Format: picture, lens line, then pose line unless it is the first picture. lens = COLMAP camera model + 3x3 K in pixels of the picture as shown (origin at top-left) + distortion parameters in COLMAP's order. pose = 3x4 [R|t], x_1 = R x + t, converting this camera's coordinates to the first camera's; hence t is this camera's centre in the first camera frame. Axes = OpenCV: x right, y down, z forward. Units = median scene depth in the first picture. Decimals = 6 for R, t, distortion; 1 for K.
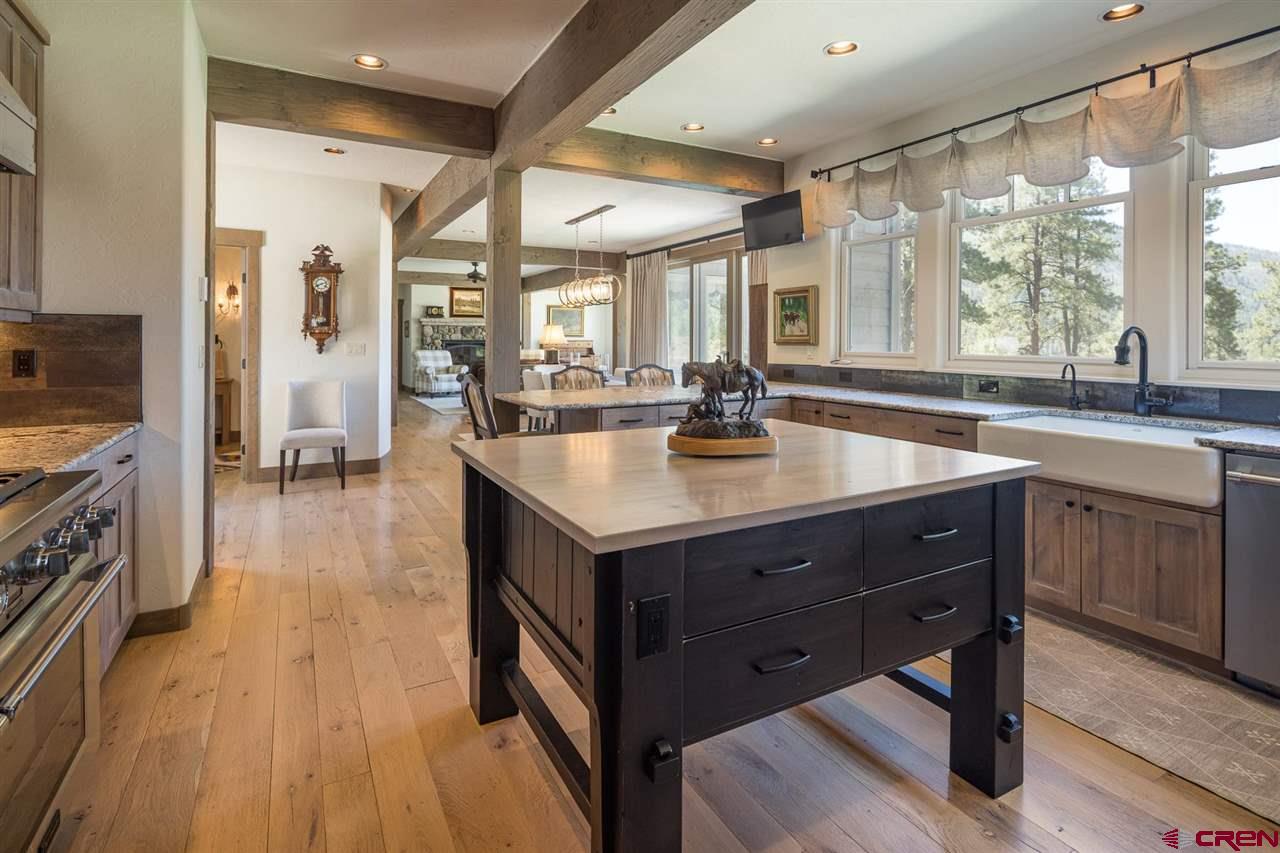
lens RADIAL K [[636.8, 0, 640.1], [0, 636.8, 340.2], [0, 0, 1]] dist [-0.000424, -0.000268]
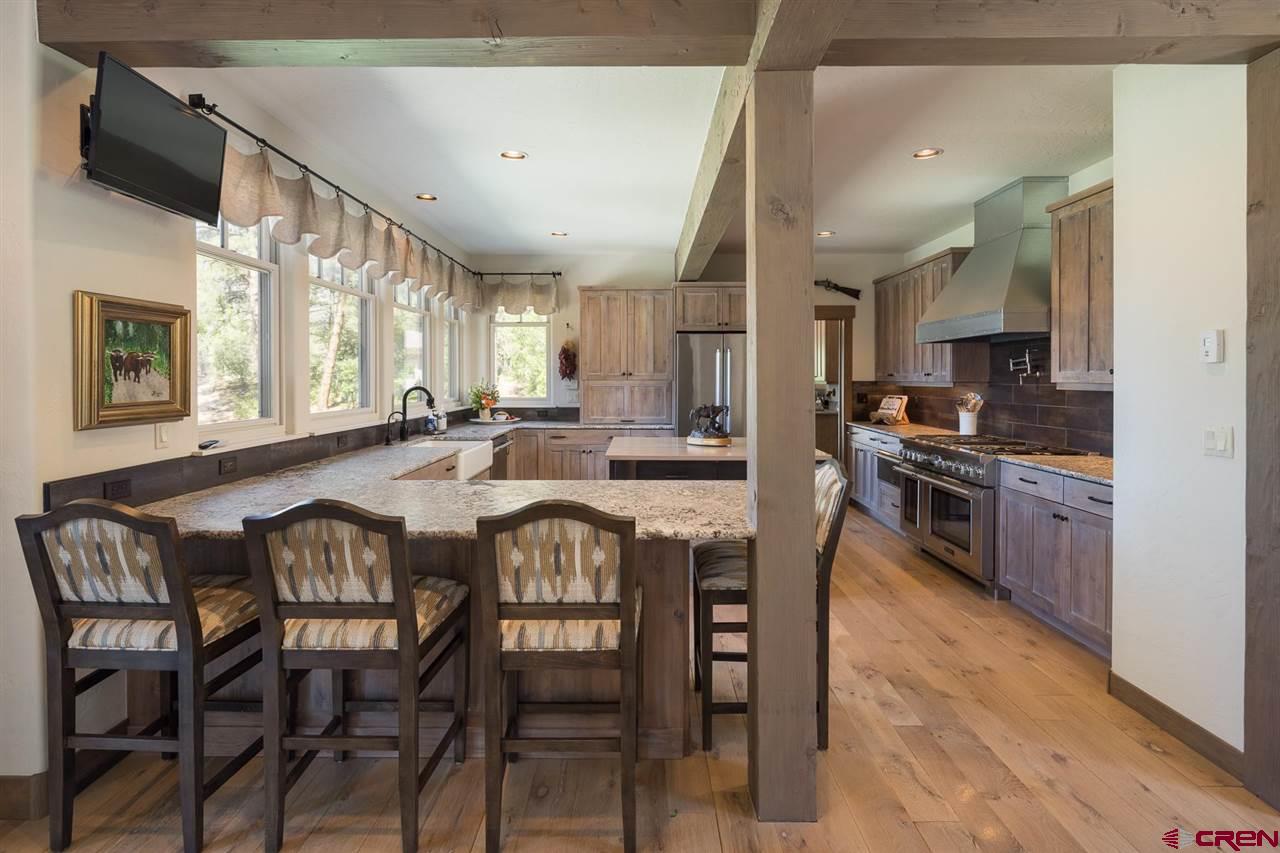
lens RADIAL K [[636.8, 0, 631.7], [0, 636.8, 377.9], [0, 0, 1]] dist [-0.000424, -0.000268]
pose [[-0.871505, -0.002878, 0.490378, -0.578727], [-0.000751, 0.999989, 0.004534, -0.055203], [-0.490386, 0.003583, -0.871498, 2.396362]]
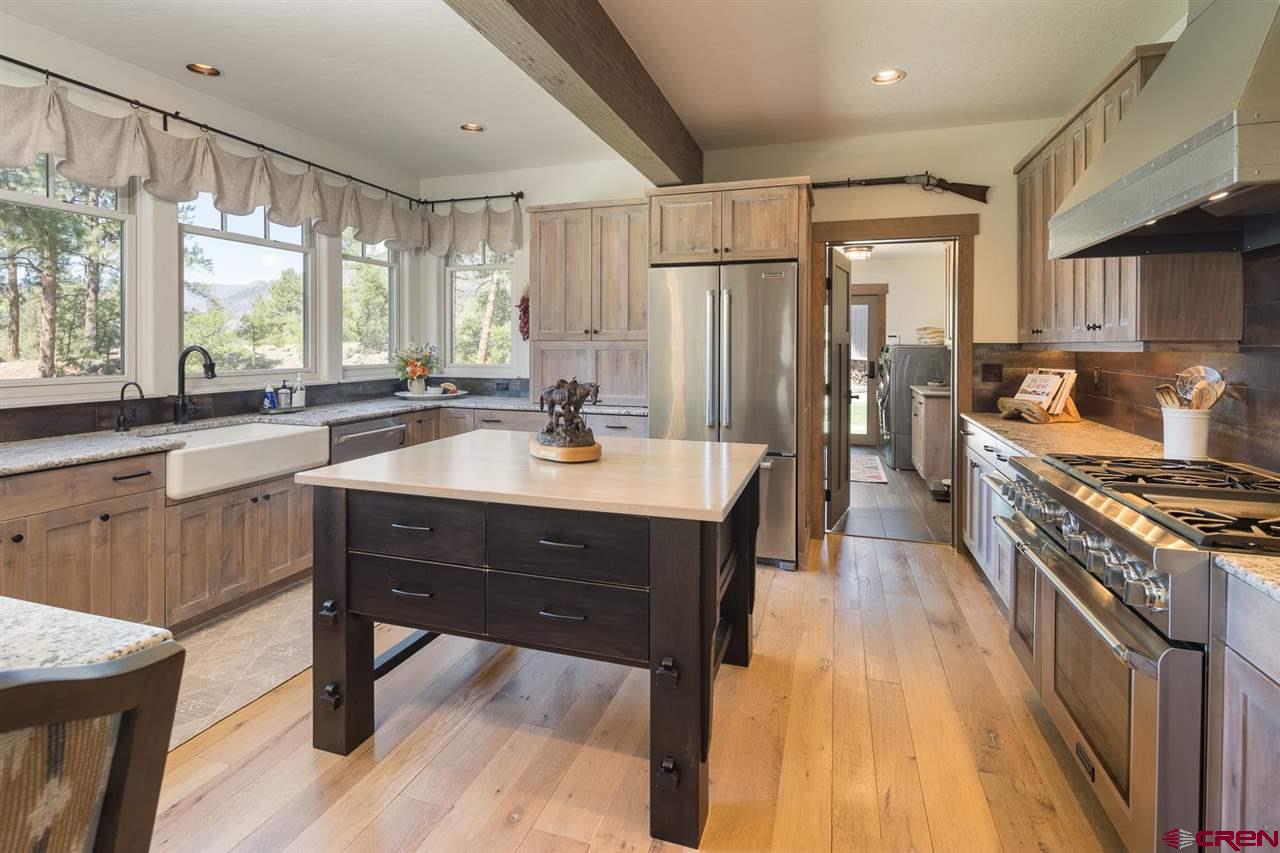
lens RADIAL K [[636.8, 0, 620.5], [0, 636.8, 351.1], [0, 0, 1]] dist [-0.000424, -0.000268]
pose [[-0.672804, -0.011233, 0.739736, -0.648446], [-0.002043, 0.999909, 0.013326, -0.031103], [-0.739818, 0.007455, -0.672766, 1.336893]]
